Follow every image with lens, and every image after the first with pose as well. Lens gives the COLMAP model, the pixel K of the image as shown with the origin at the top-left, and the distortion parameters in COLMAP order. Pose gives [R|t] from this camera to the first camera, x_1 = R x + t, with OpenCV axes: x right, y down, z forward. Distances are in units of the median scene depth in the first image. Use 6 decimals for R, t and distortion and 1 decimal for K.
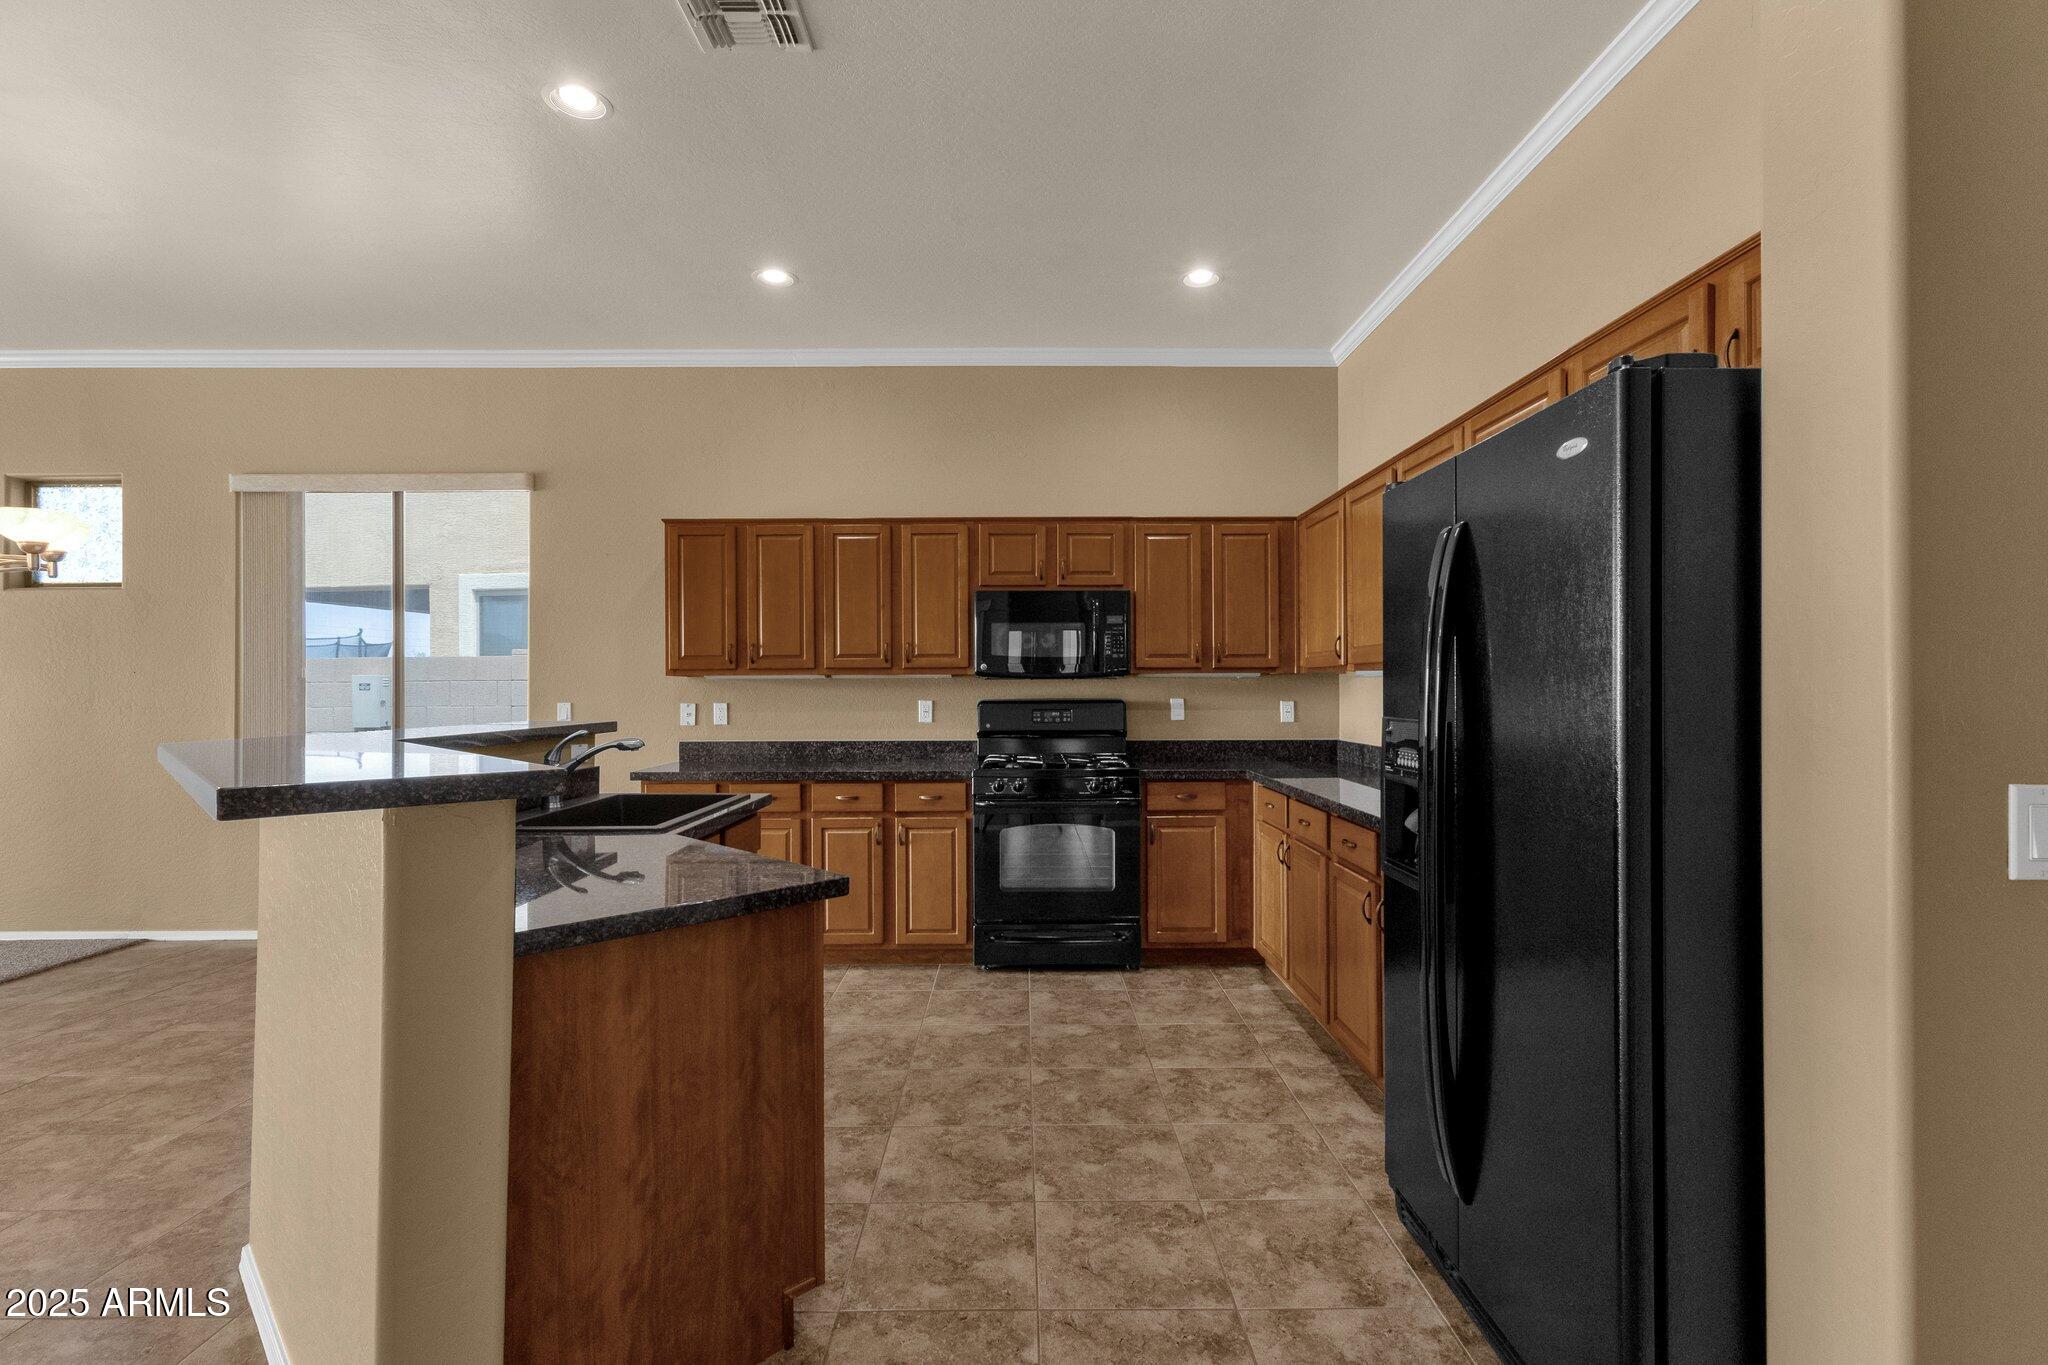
lens RADIAL K [[945.7, 0, 1024.0], [0, 945.7, 682.5], [0, 0, 1]] dist [0.005412, 0.001202]
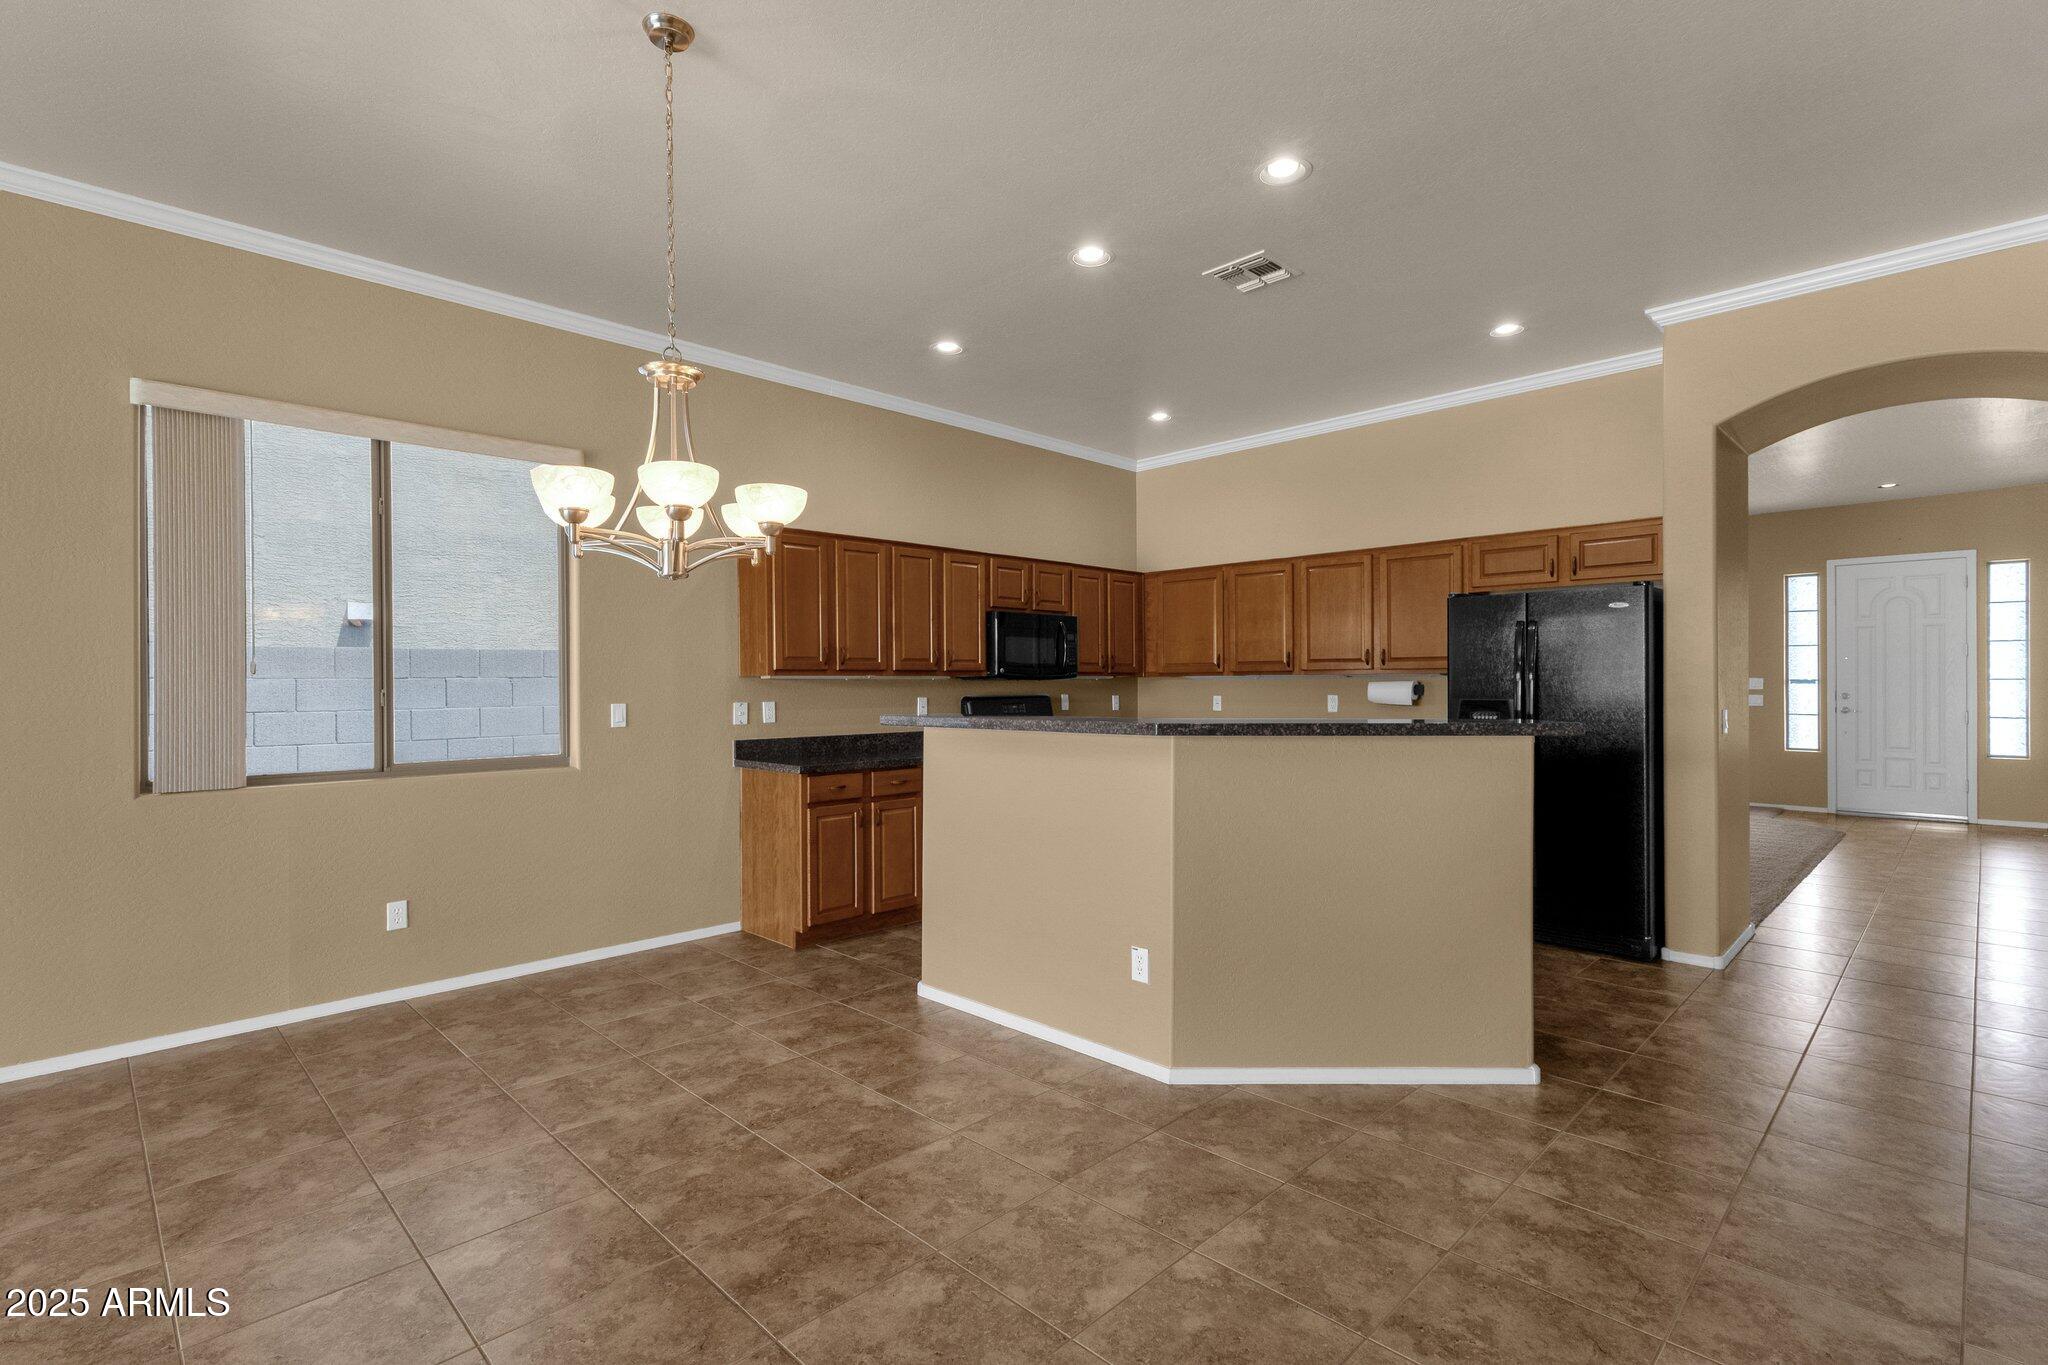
lens RADIAL K [[961.6, 0, 1028.4], [0, 961.6, 686.5], [0, 0, 1]] dist [0.013983, 0.000337]
pose [[0.706927, 0.000995, 0.707286, -0.995288], [-0.002163, 0.999997, 0.000755, 0.004376], [-0.707283, -0.002064, 0.706927, 0.057016]]
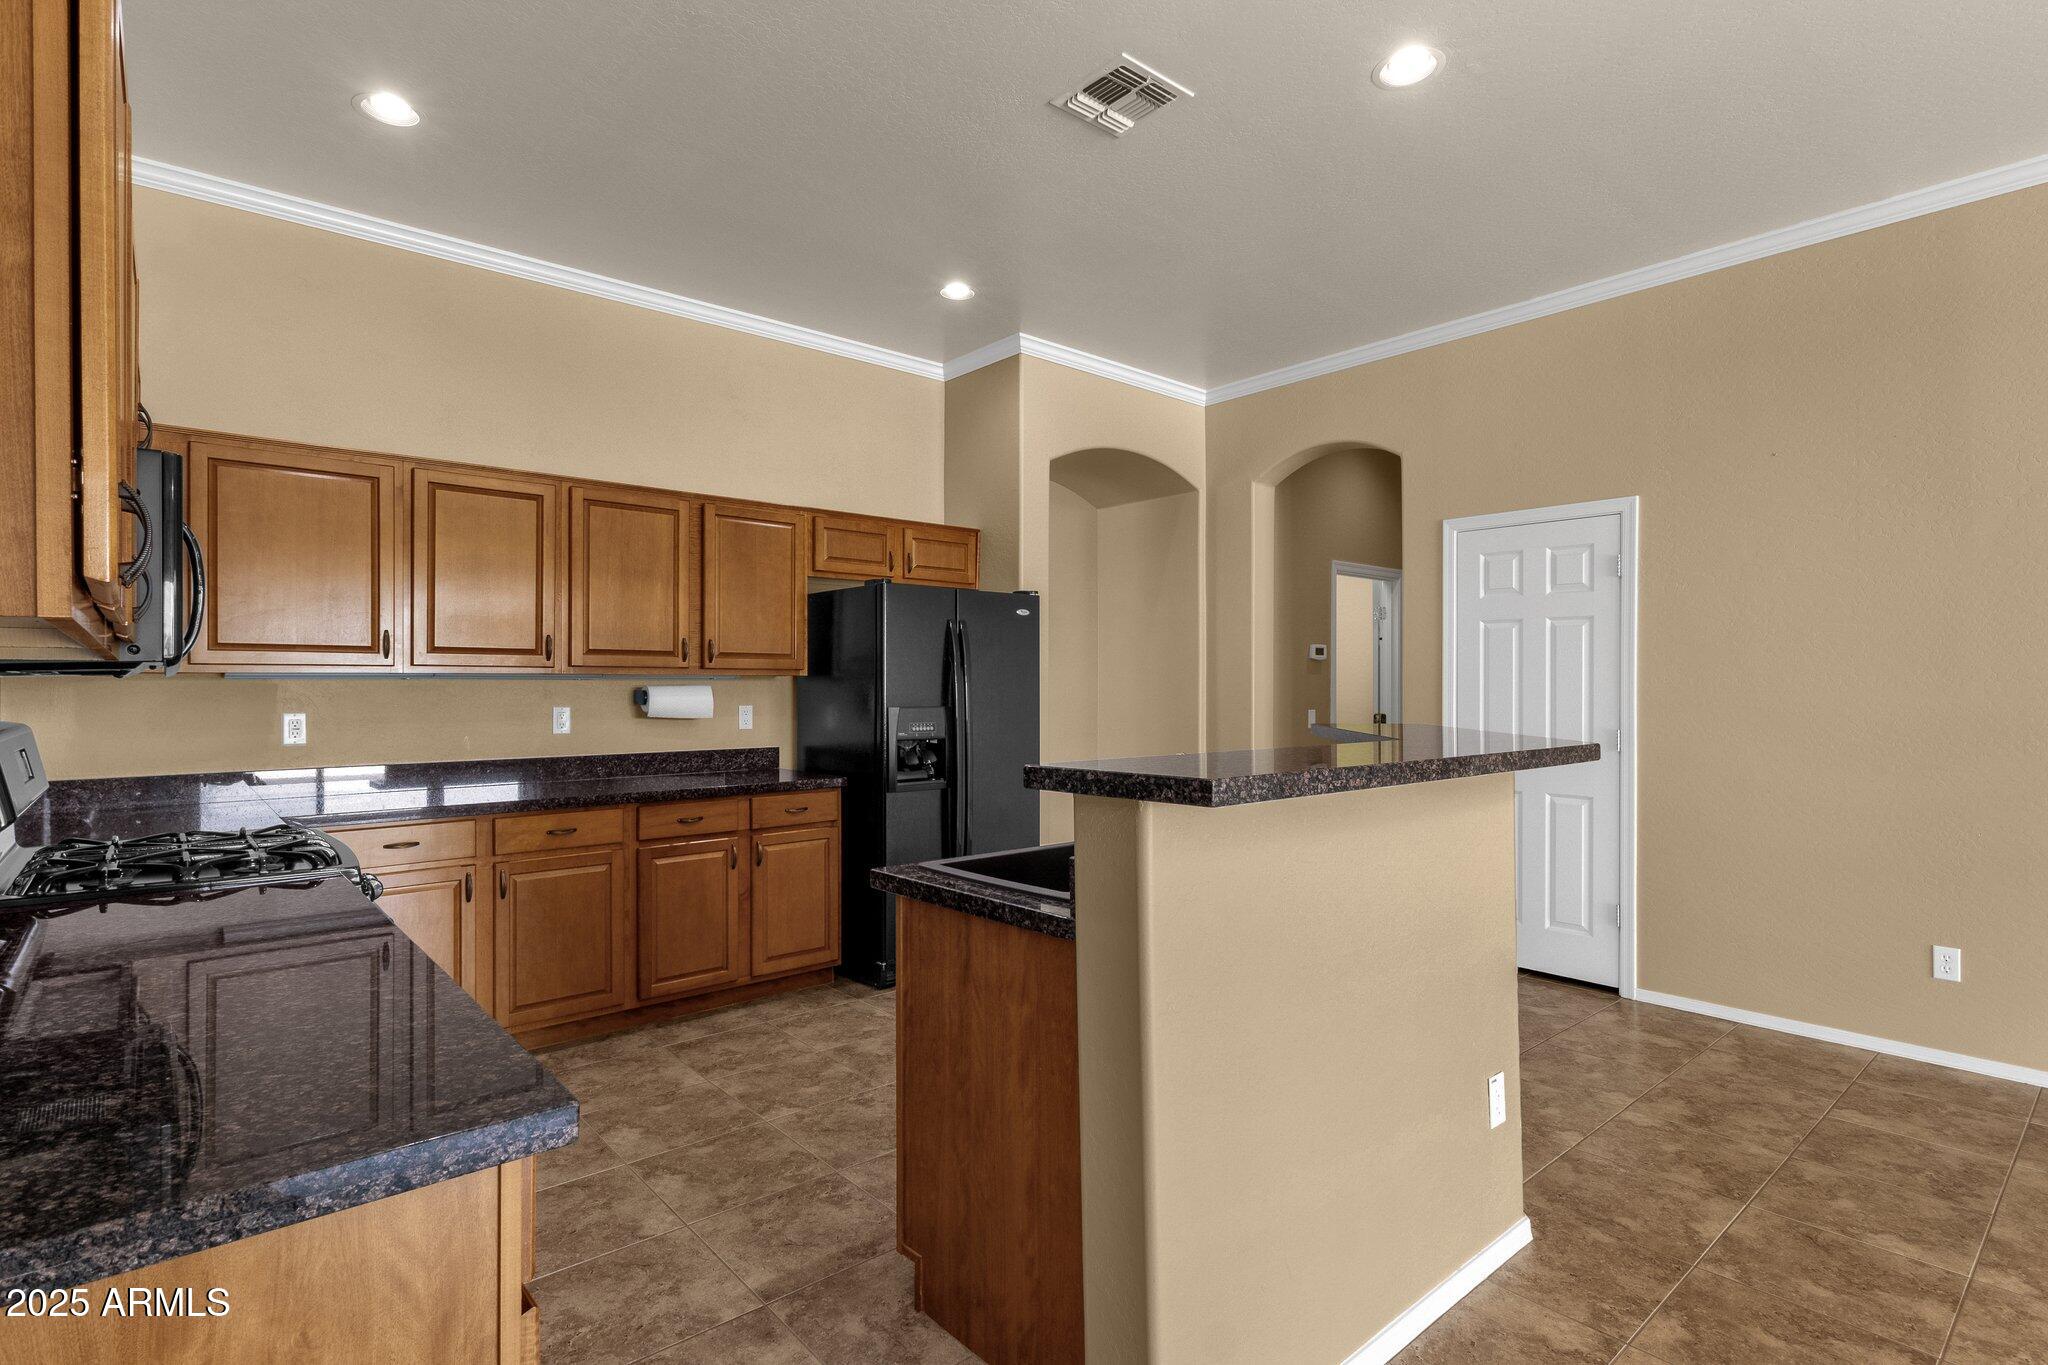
lens RADIAL K [[998.9, 0, 1024.2], [0, 998.9, 688.1], [0, 0, 1]] dist [0.000266, -0.000133]
pose [[-0.648425, 0.002025, 0.761275, -0.645536], [-0.000904, 0.999994, -0.003430, 0.002619], [-0.761278, -0.002912, -0.648420, 1.063611]]
